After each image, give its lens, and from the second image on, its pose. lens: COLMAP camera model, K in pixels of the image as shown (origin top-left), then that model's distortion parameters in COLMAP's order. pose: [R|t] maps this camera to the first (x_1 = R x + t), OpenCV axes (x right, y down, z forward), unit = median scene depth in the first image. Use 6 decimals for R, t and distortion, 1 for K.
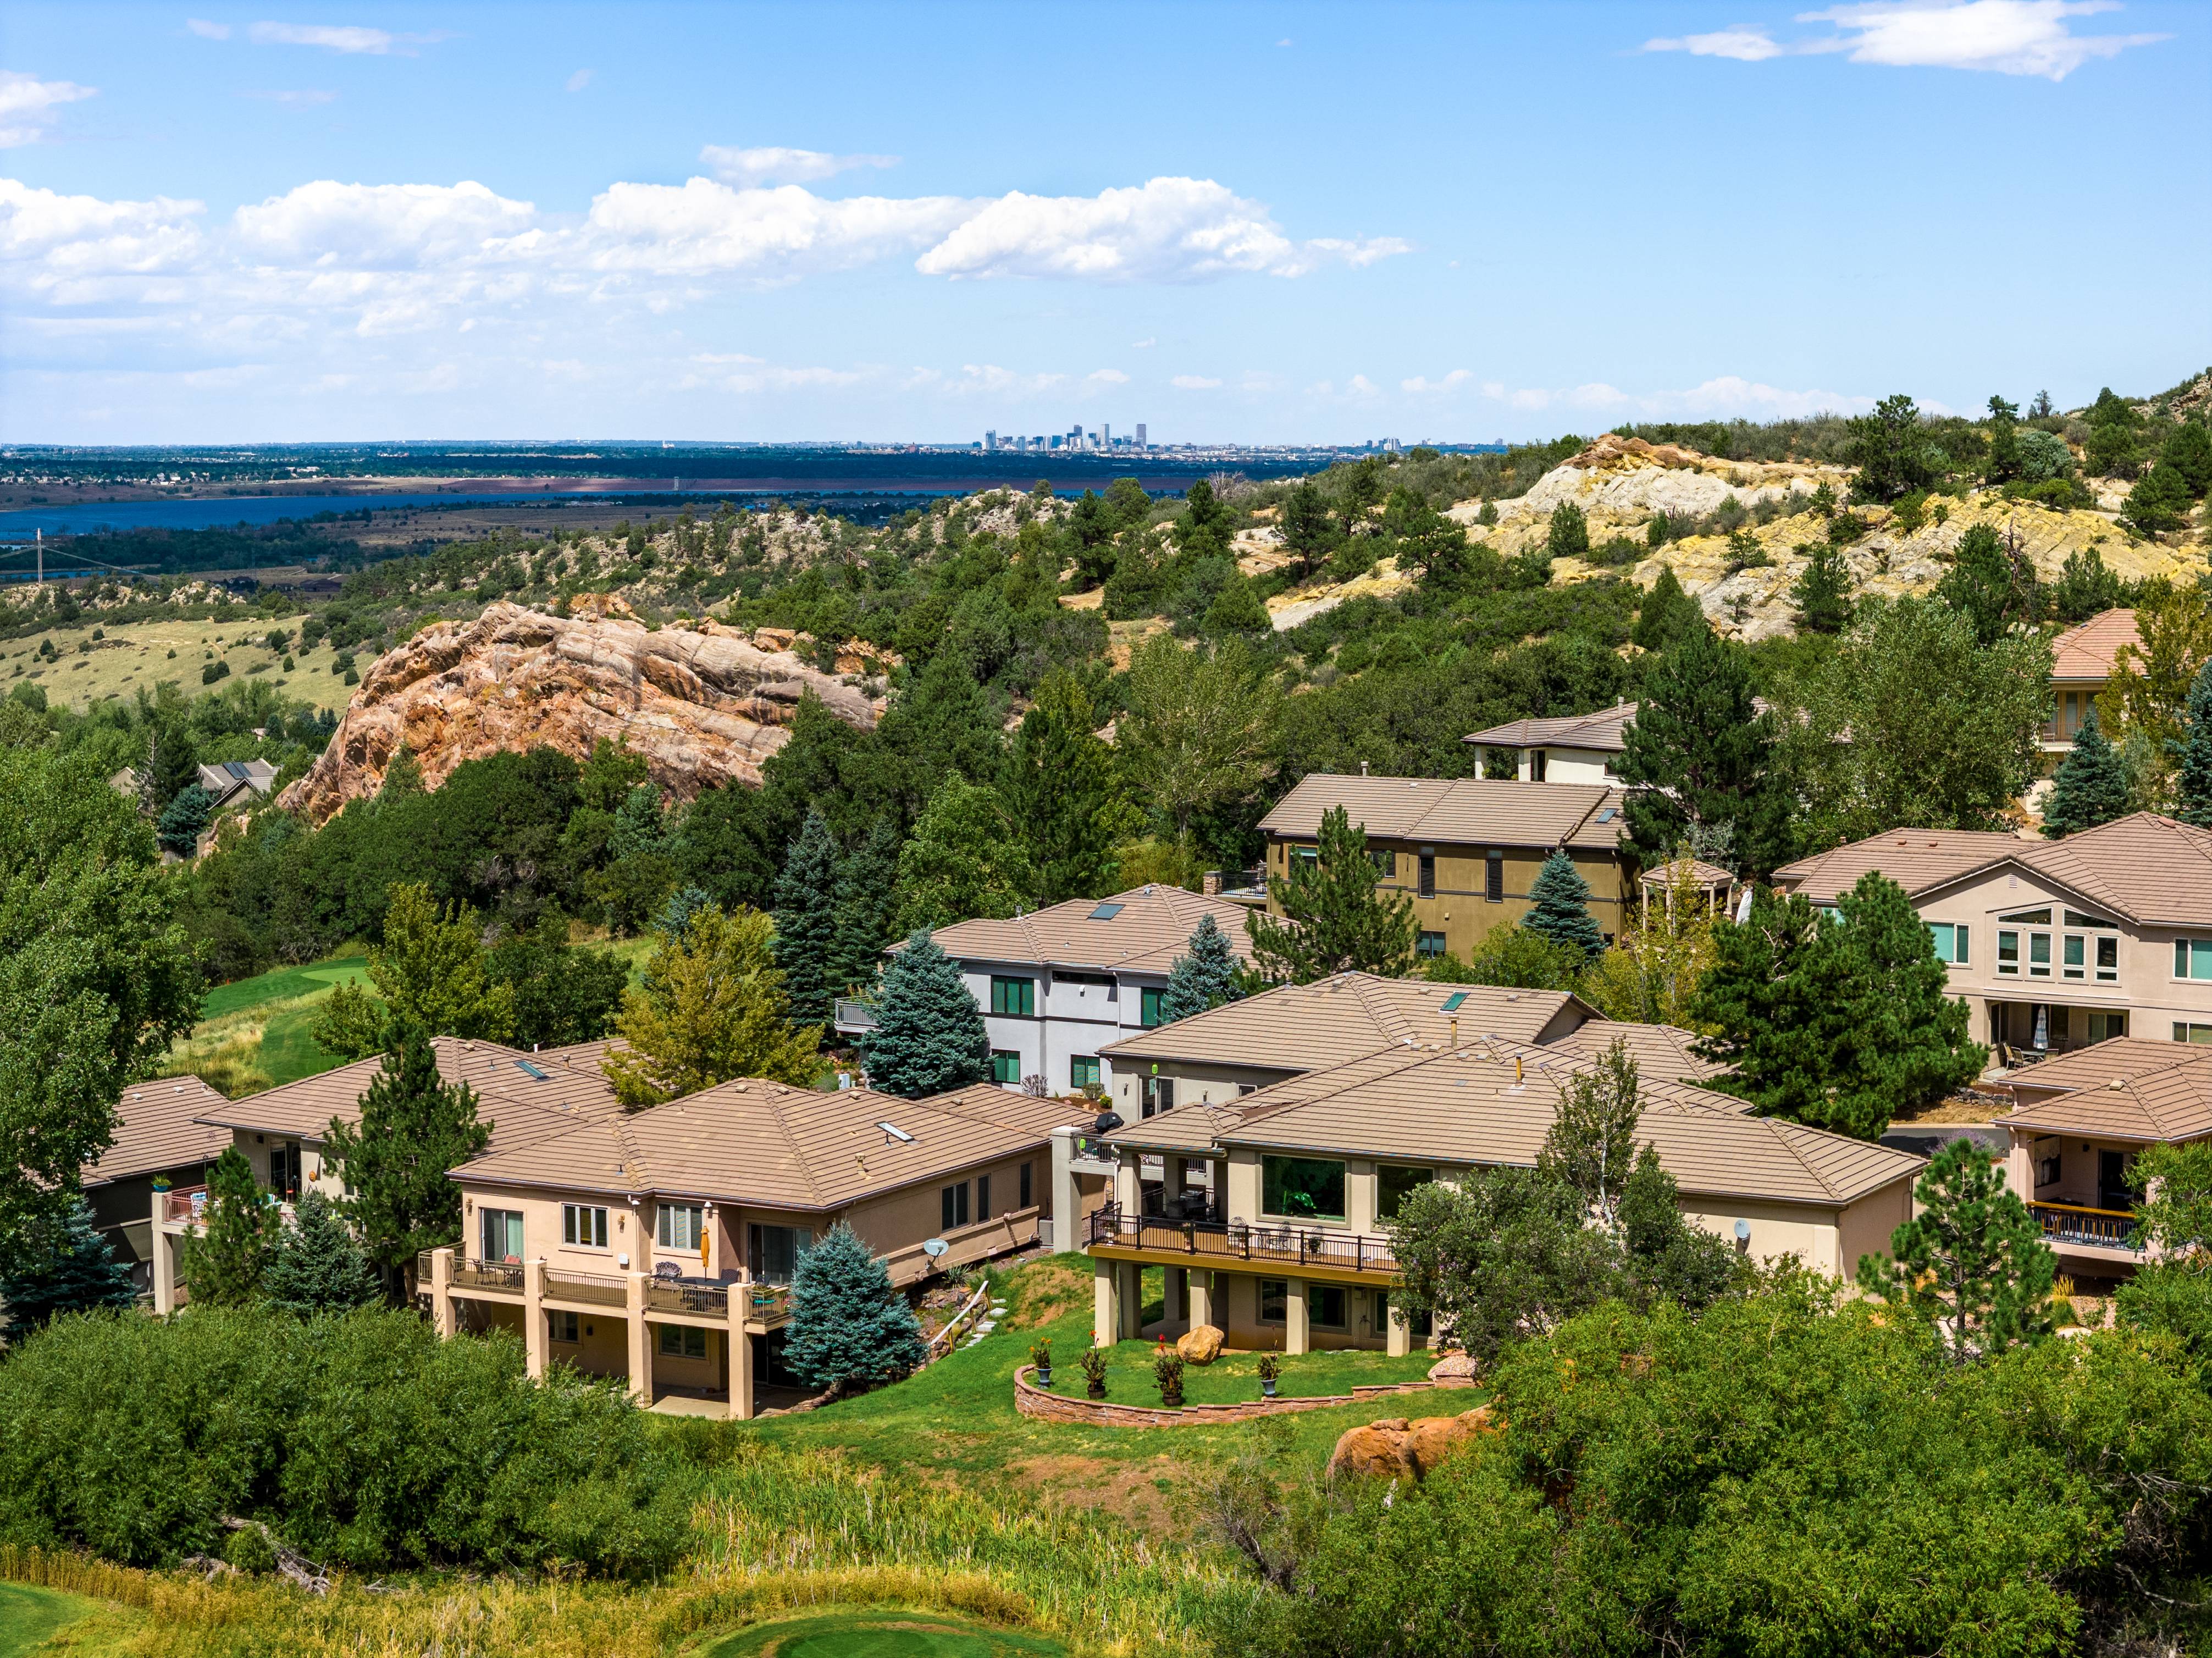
lens RADIAL K [[4401.3, 0, 1095.7], [0, 4401.3, 828.0], [0, 0, 1]] dist [-0.180885, 0.508508]
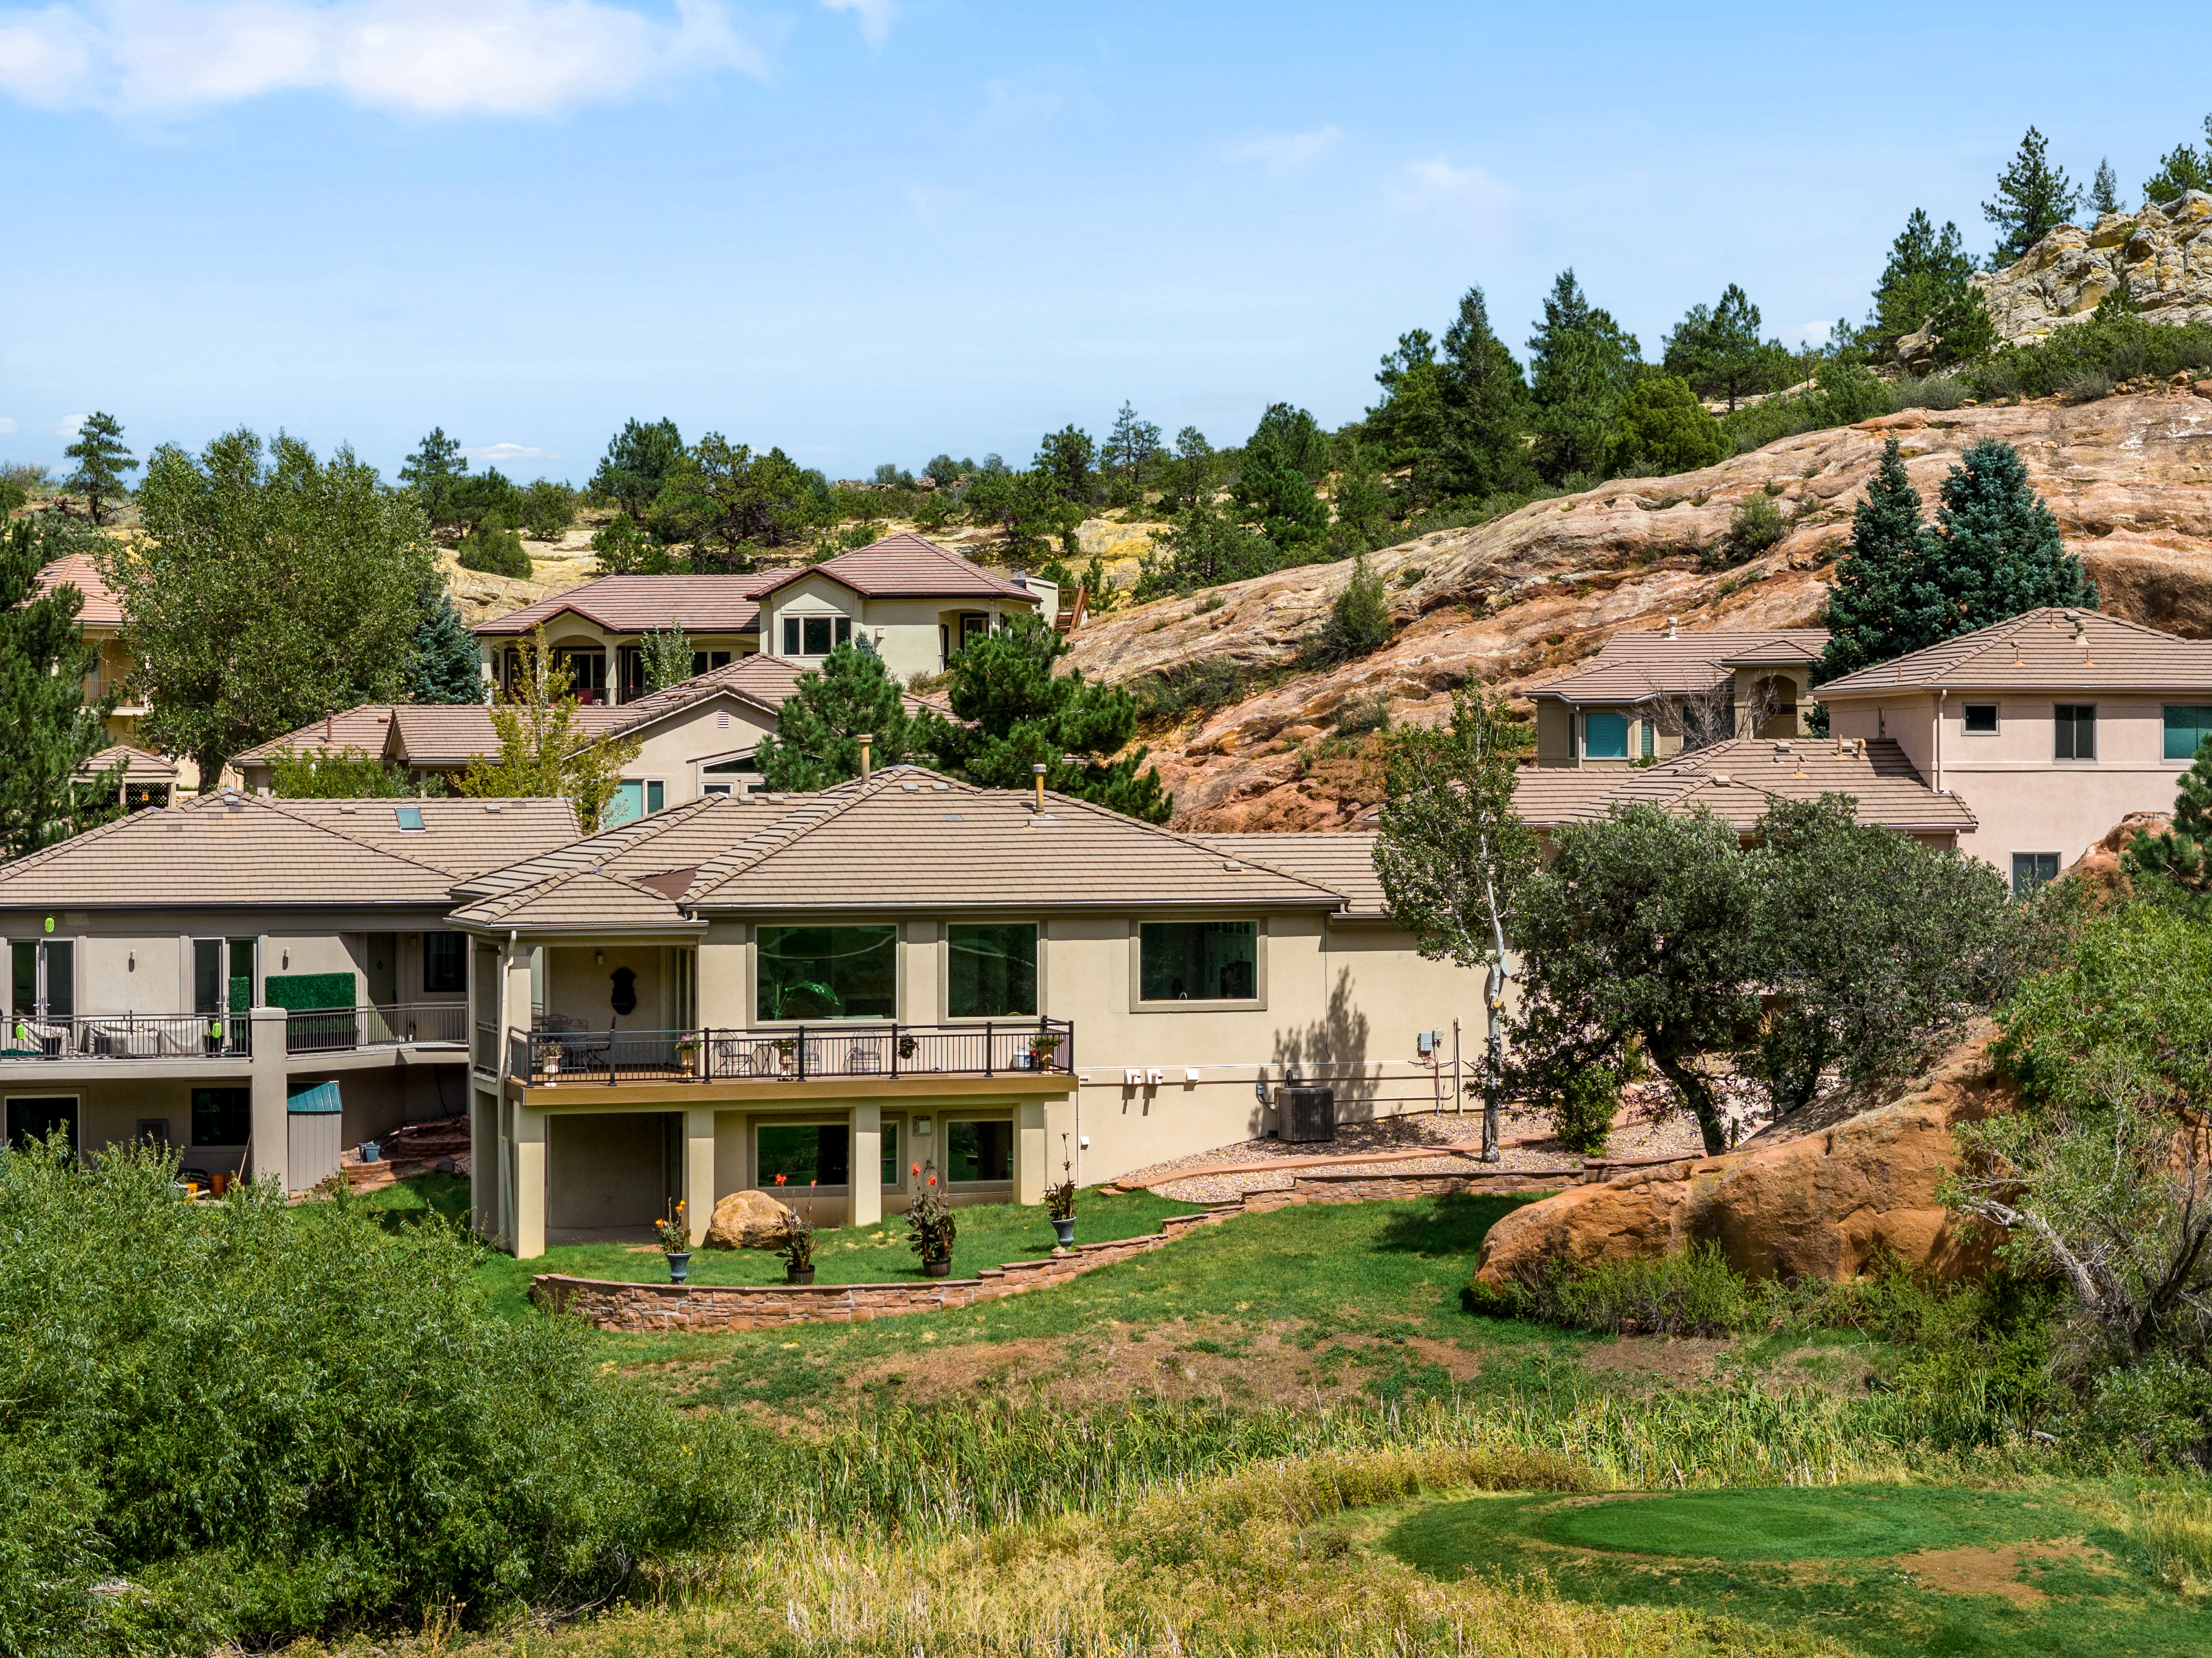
lens RADIAL K [[4401.3, 0, 1095.7], [0, 4401.3, 828.0], [0, 0, 1]] dist [-0.180885, 0.508508]
pose [[0.674578, -0.003623, 0.738194, -0.210852], [0.067153, 0.996143, -0.056476, 0.052256], [-0.735142, 0.087670, 0.672220, 0.279371]]
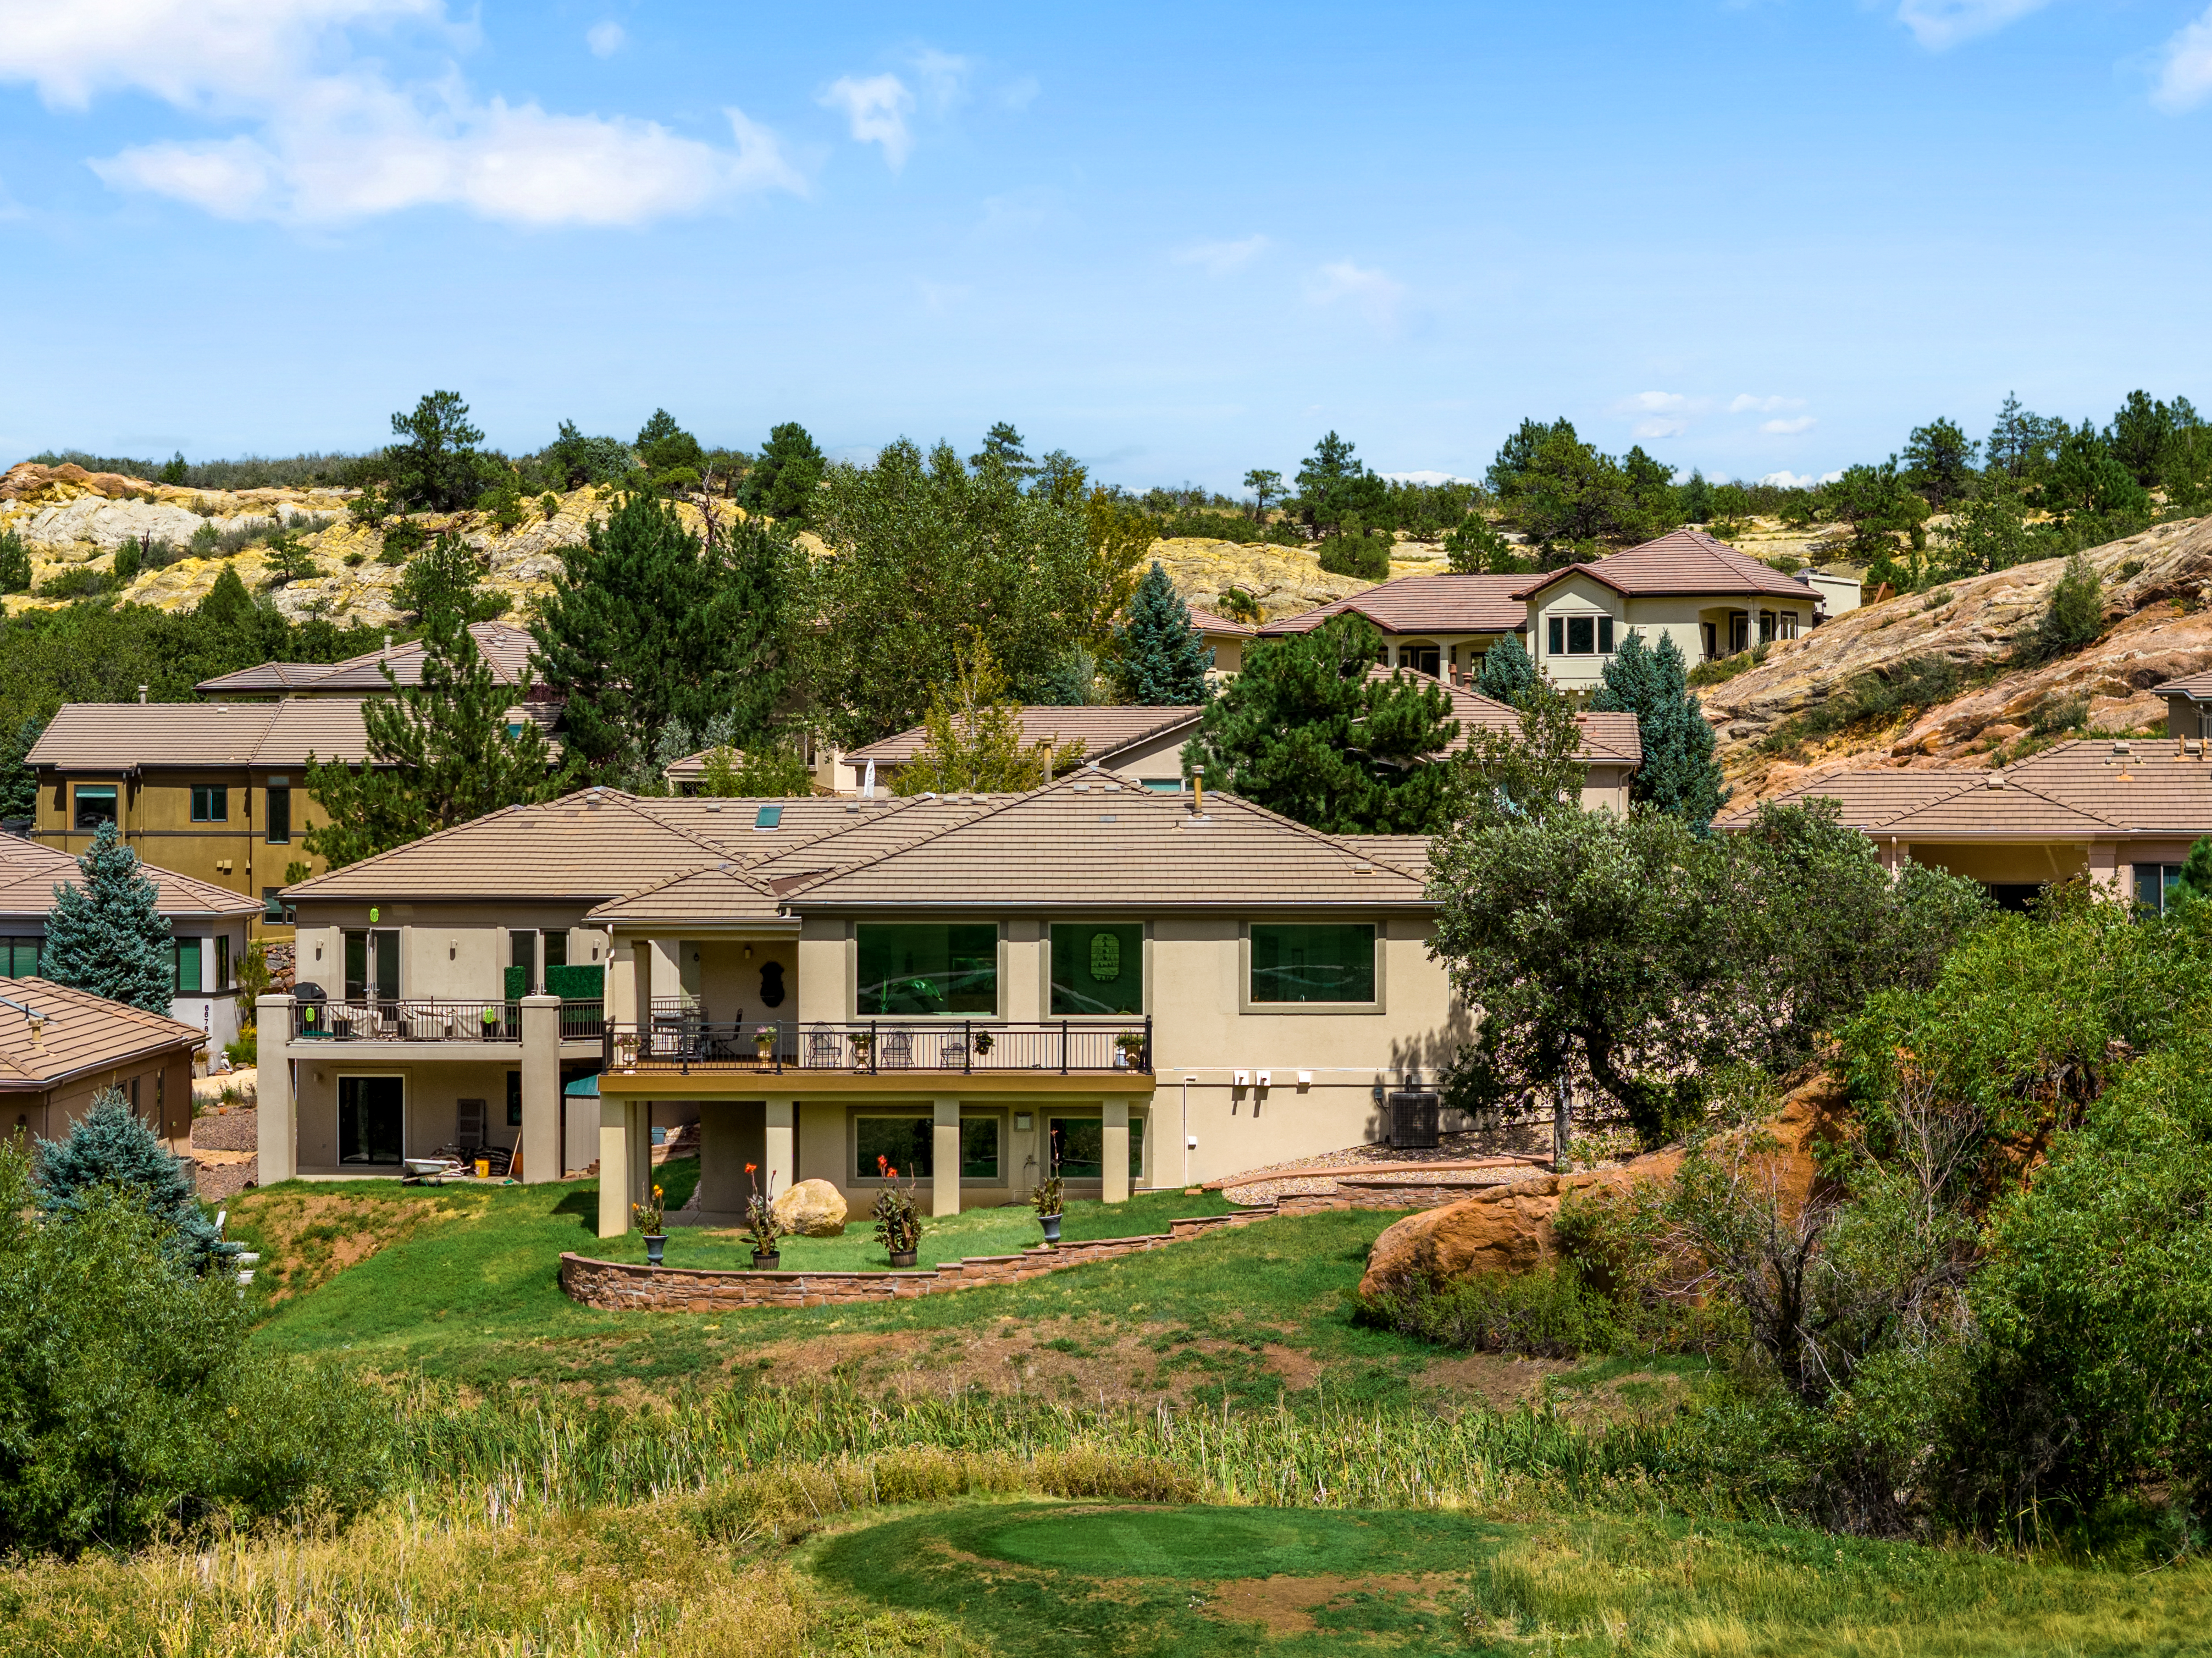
lens RADIAL K [[4401.3, 0, 1095.7], [0, 4401.3, 828.0], [0, 0, 1]] dist [-0.180885, 0.508508]
pose [[0.871074, -0.000099, 0.491151, -0.133729], [0.041402, 0.996455, -0.073228, 0.057674], [-0.489403, 0.084122, 0.867991, 0.214900]]
